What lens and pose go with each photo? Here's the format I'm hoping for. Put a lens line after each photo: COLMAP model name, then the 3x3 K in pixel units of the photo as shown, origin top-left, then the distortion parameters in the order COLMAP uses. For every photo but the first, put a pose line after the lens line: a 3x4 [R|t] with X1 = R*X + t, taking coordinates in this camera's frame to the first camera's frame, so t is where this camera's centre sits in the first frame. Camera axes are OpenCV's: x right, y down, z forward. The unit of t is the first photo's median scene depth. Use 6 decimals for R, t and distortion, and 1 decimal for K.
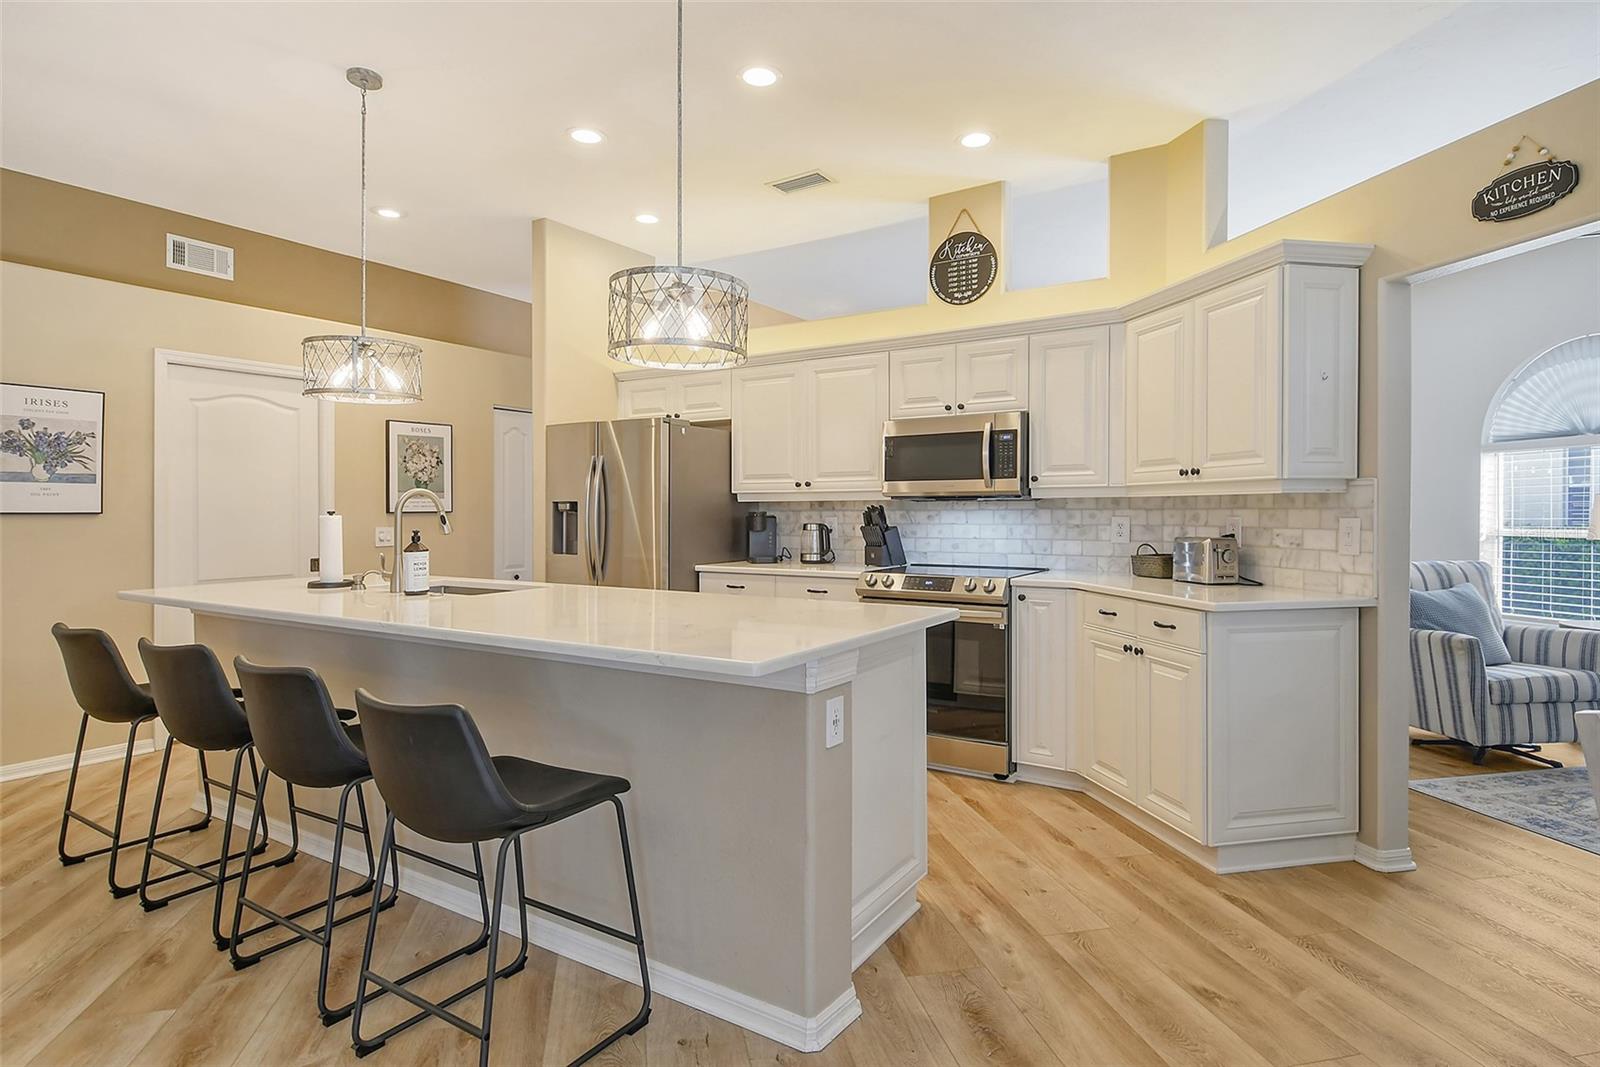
lens RADIAL K [[857.7, 0, 826.6], [0, 857.7, 495.4], [0, 0, 1]] dist [0.029227, -0.024510]
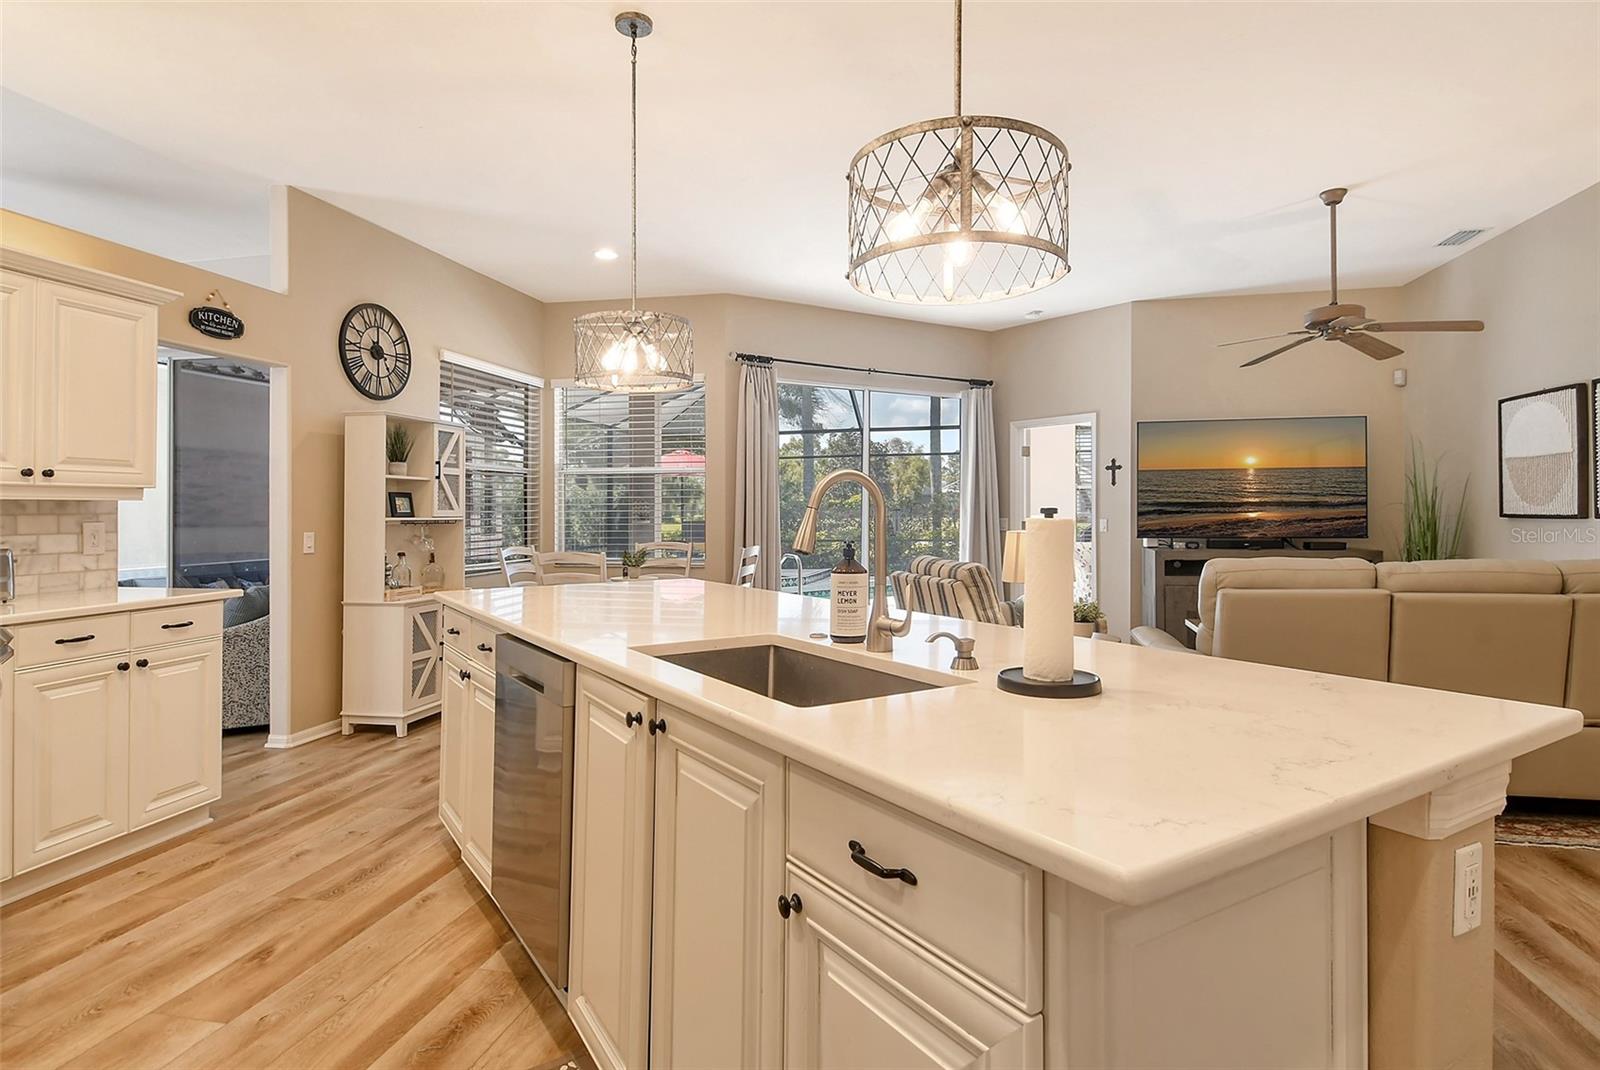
lens RADIAL K [[835.6, 0, 831.0], [0, 835.6, 500.1], [0, 0, 1]] dist [0.000938, -0.019317]
pose [[-0.917549, 0.013798, 0.397383, -0.523824], [0.002837, 0.999599, -0.028157, 0.021342], [-0.397613, -0.024708, -0.917221, 1.148967]]
